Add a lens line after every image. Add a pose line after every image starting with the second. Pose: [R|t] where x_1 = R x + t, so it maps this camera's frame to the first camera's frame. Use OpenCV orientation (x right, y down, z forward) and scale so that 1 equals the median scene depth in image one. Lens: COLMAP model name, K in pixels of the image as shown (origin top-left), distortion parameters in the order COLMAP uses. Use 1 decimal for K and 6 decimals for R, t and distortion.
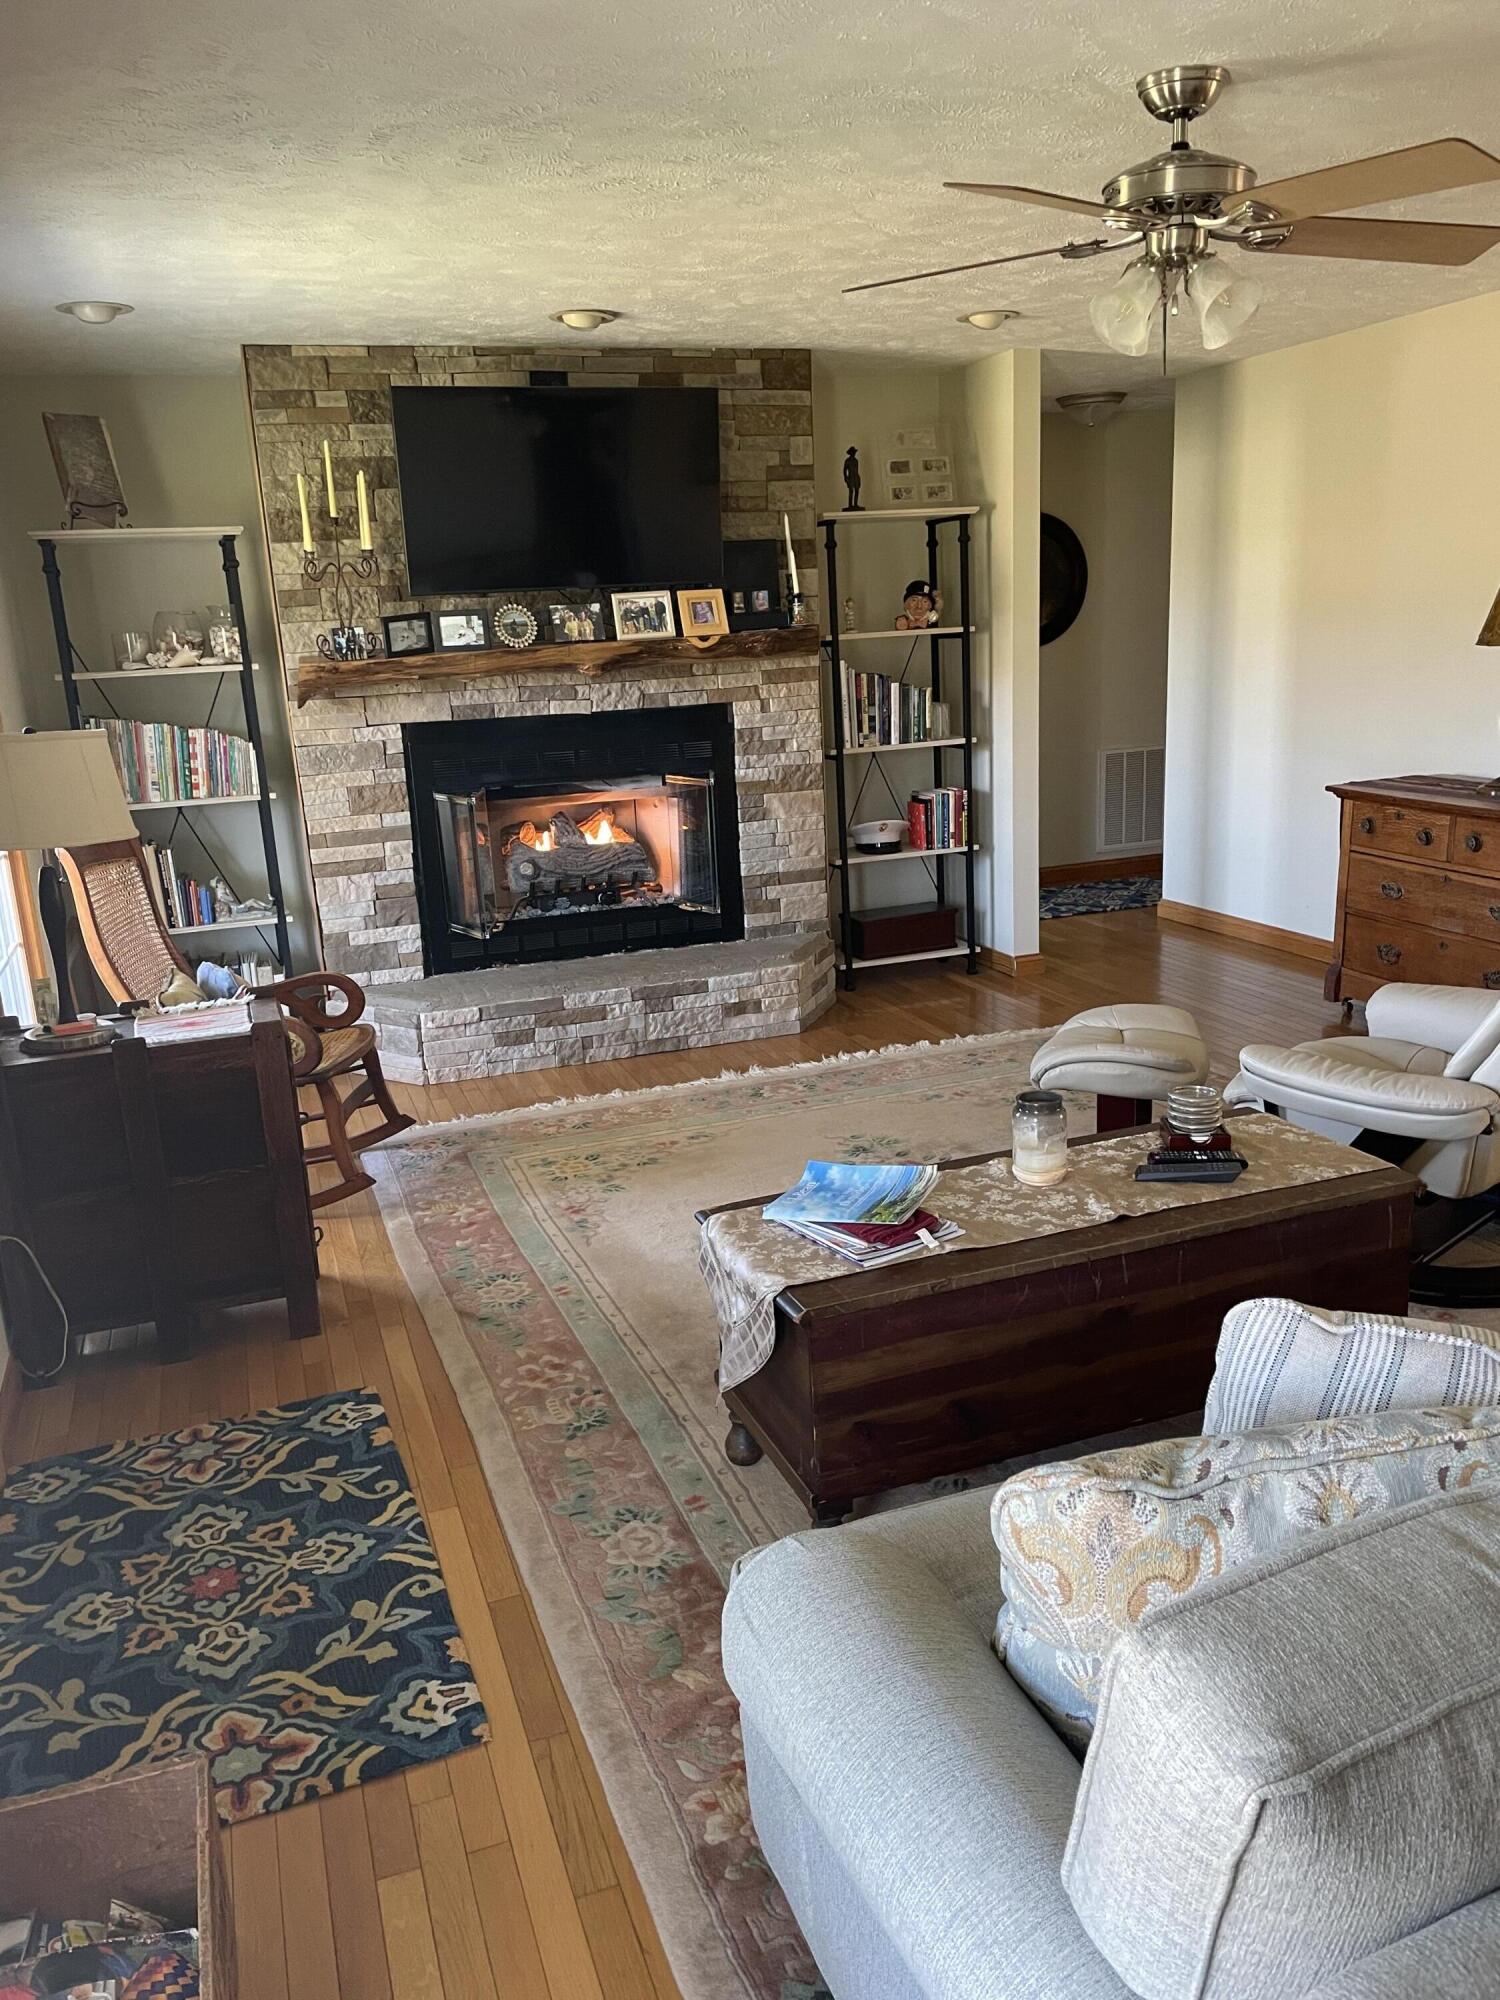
lens RADIAL K [[1508.7, 0, 737.5], [0, 1508.7, 1017.2], [0, 0, 1]] dist [0.067469, -0.070315]
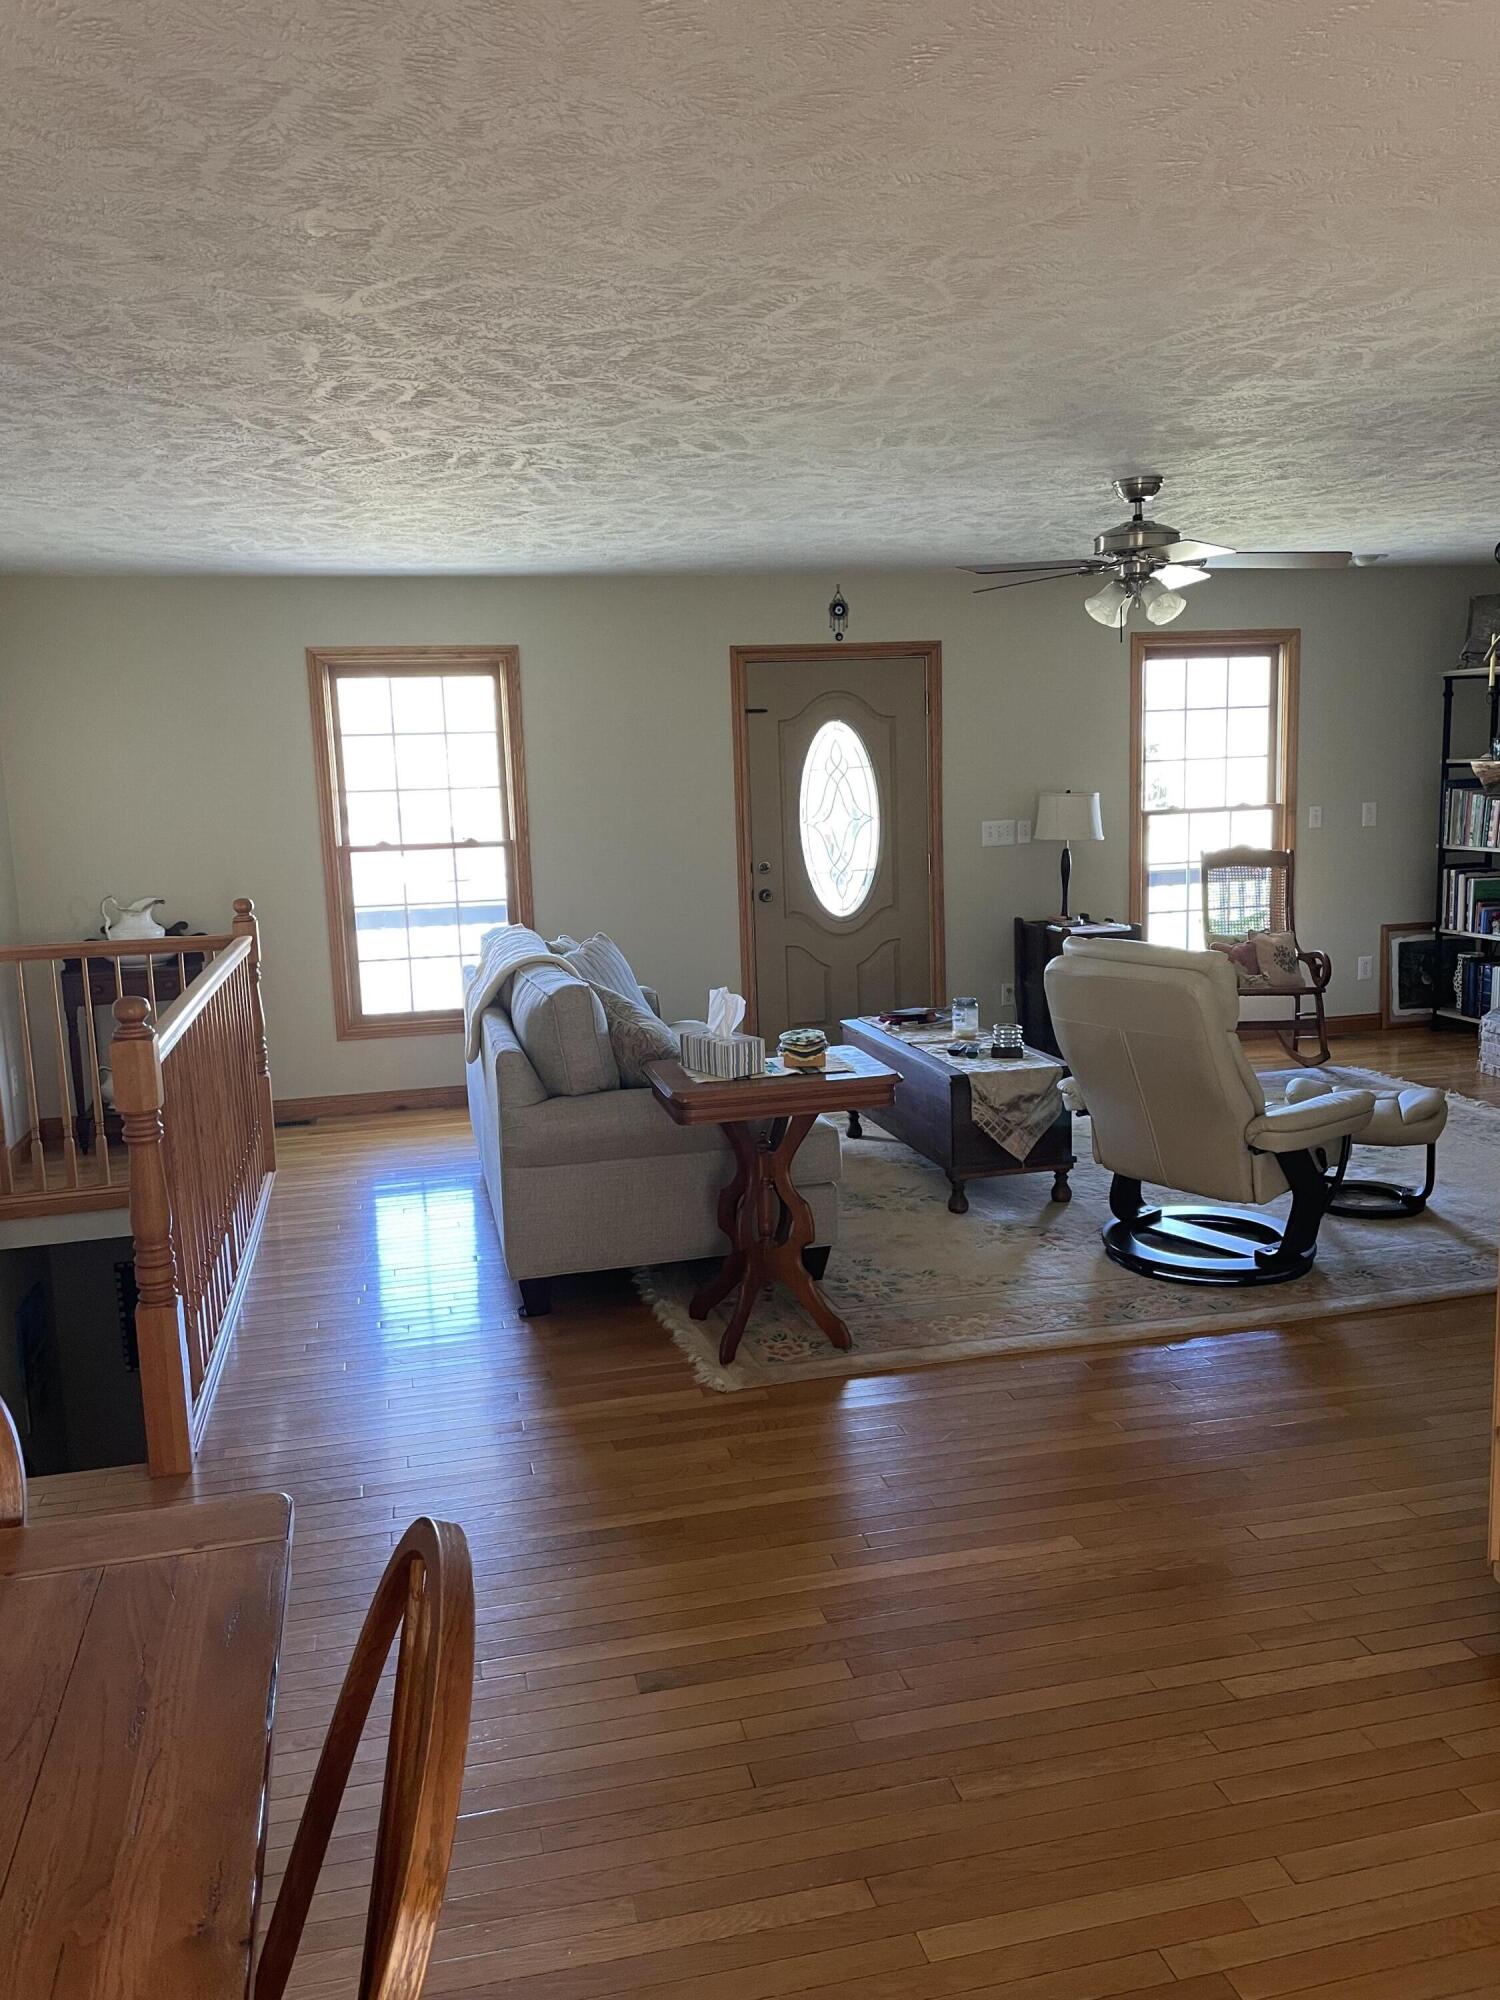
lens RADIAL K [[1508.7, 0, 744.7], [0, 1508.7, 1012.8], [0, 0, 1]] dist [0.067469, -0.070315]
pose [[-0.104023, 0.217165, -0.970576, 1.127546], [-0.218025, 0.947155, 0.235292, -0.175898], [0.970384, 0.236086, -0.051179, 0.407030]]
